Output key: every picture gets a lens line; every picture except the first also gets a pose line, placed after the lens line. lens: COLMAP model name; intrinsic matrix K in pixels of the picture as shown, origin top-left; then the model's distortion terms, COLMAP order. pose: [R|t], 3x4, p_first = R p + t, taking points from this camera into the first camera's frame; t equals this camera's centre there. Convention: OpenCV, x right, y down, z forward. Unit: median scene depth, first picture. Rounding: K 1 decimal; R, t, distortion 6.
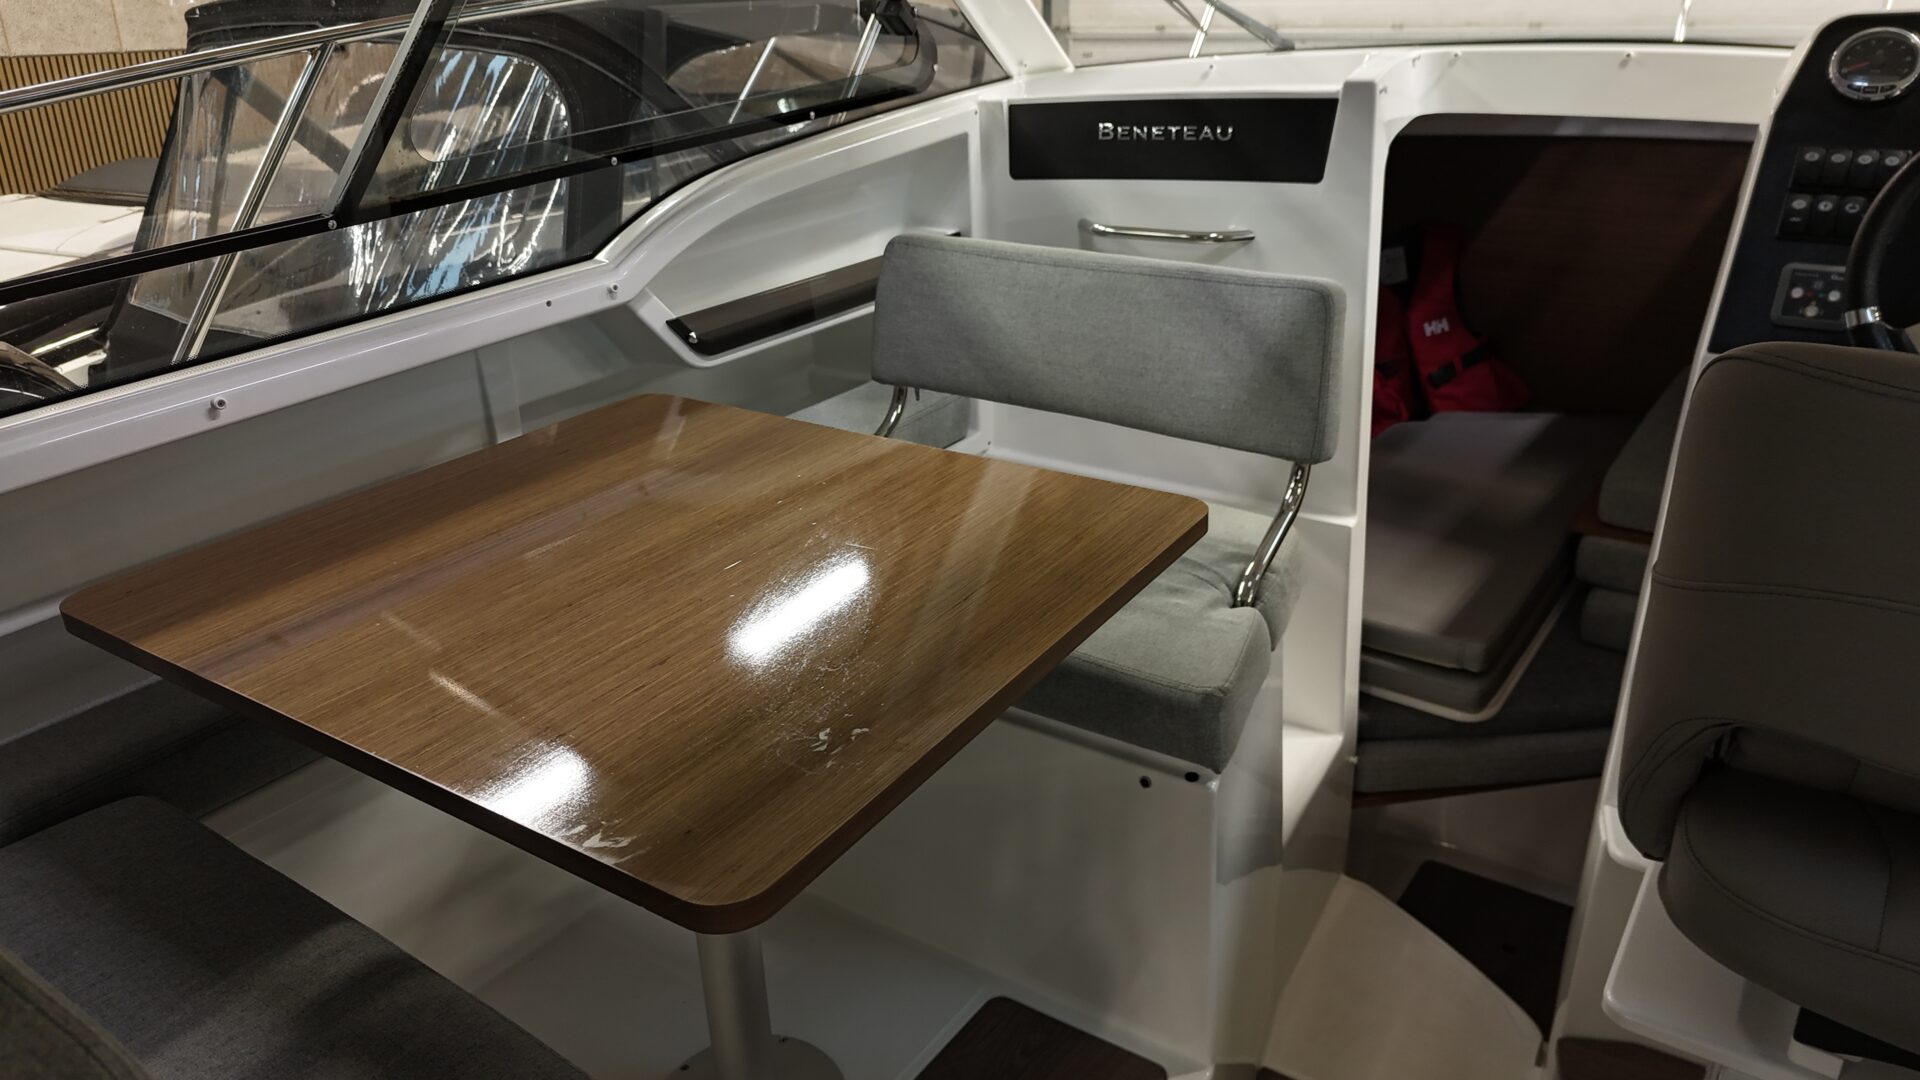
lens RADIAL K [[1416.2, 0, 969.1], [0, 1416.2, 534.0], [0, 0, 1]] dist [0.059553, -0.056150]
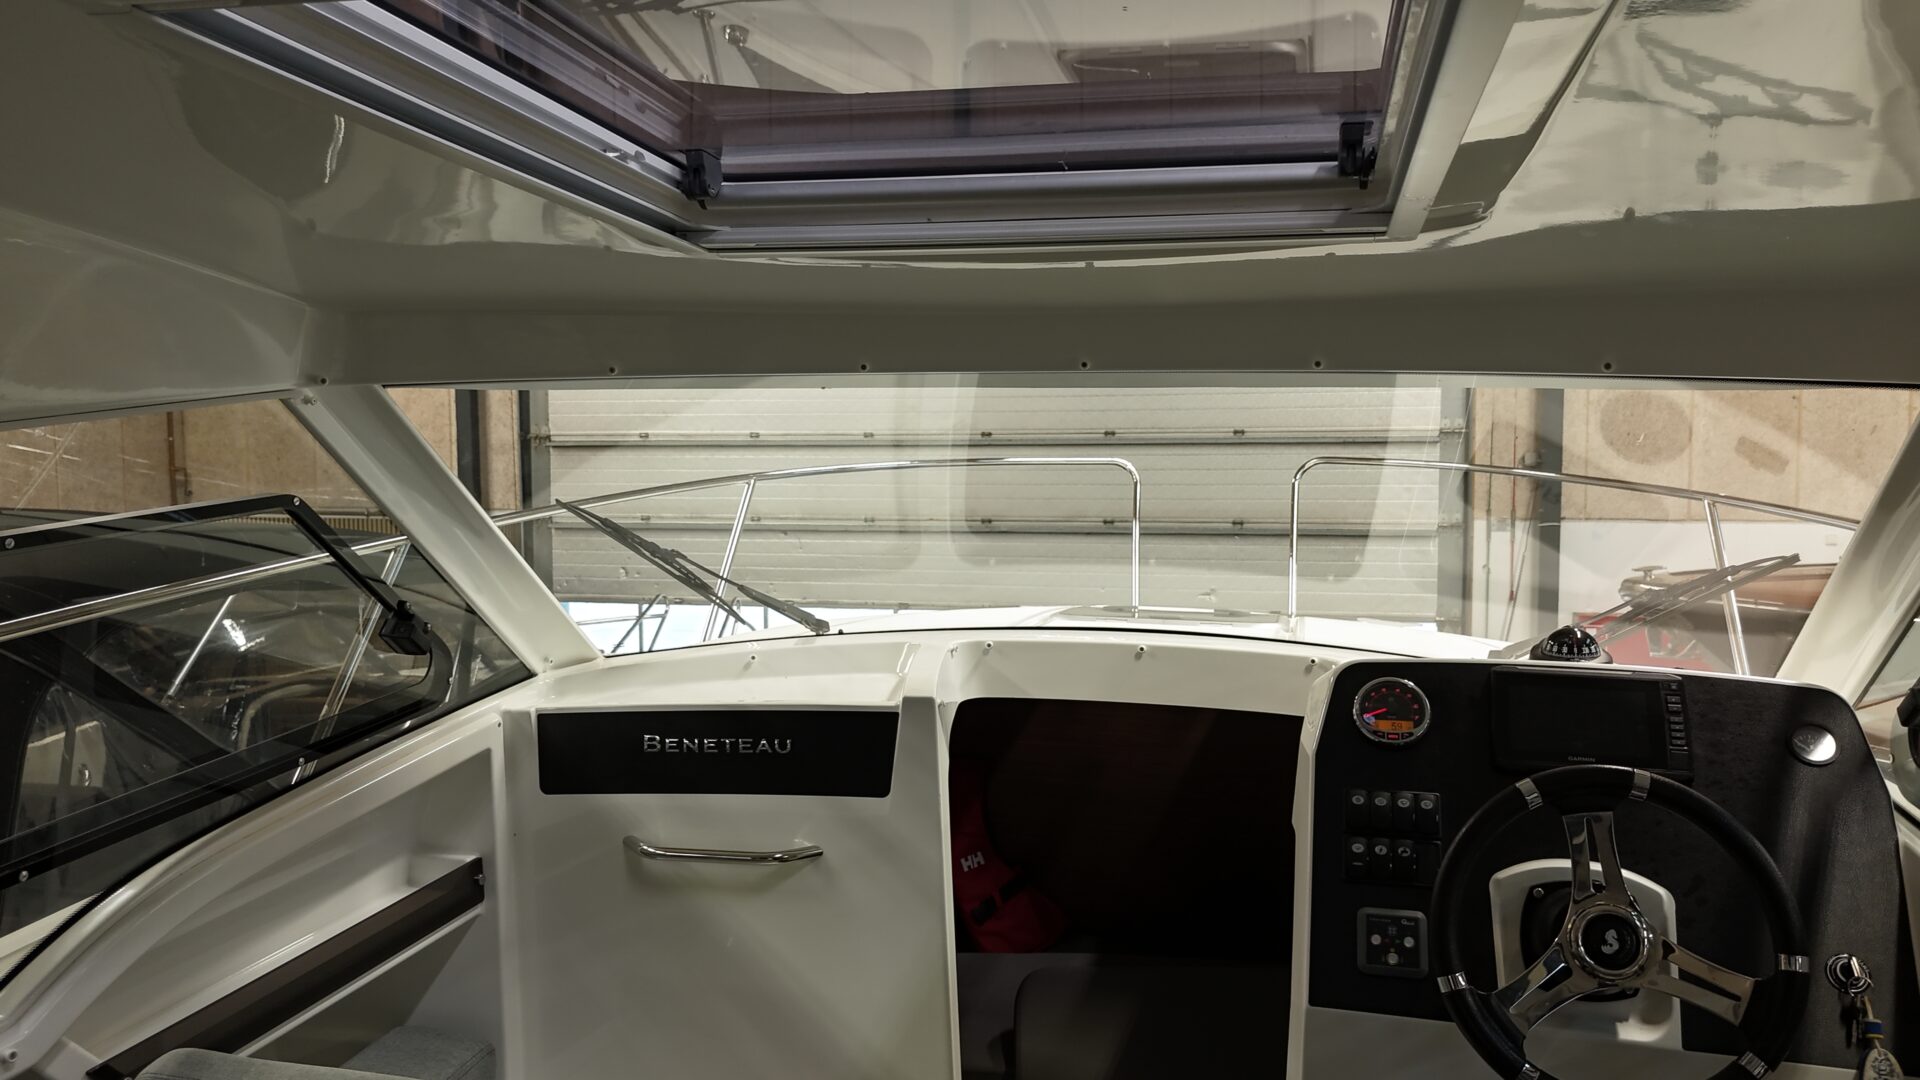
lens RADIAL K [[1416.2, 0, 964.2], [0, 1416.2, 544.8], [0, 0, 1]] dist [0.059553, -0.056150]
pose [[0.935945, -0.011837, 0.351948, -0.038143], [0.113371, 0.956352, -0.269327, -0.139742], [-0.333398, 0.291976, 0.896435, 0.073335]]
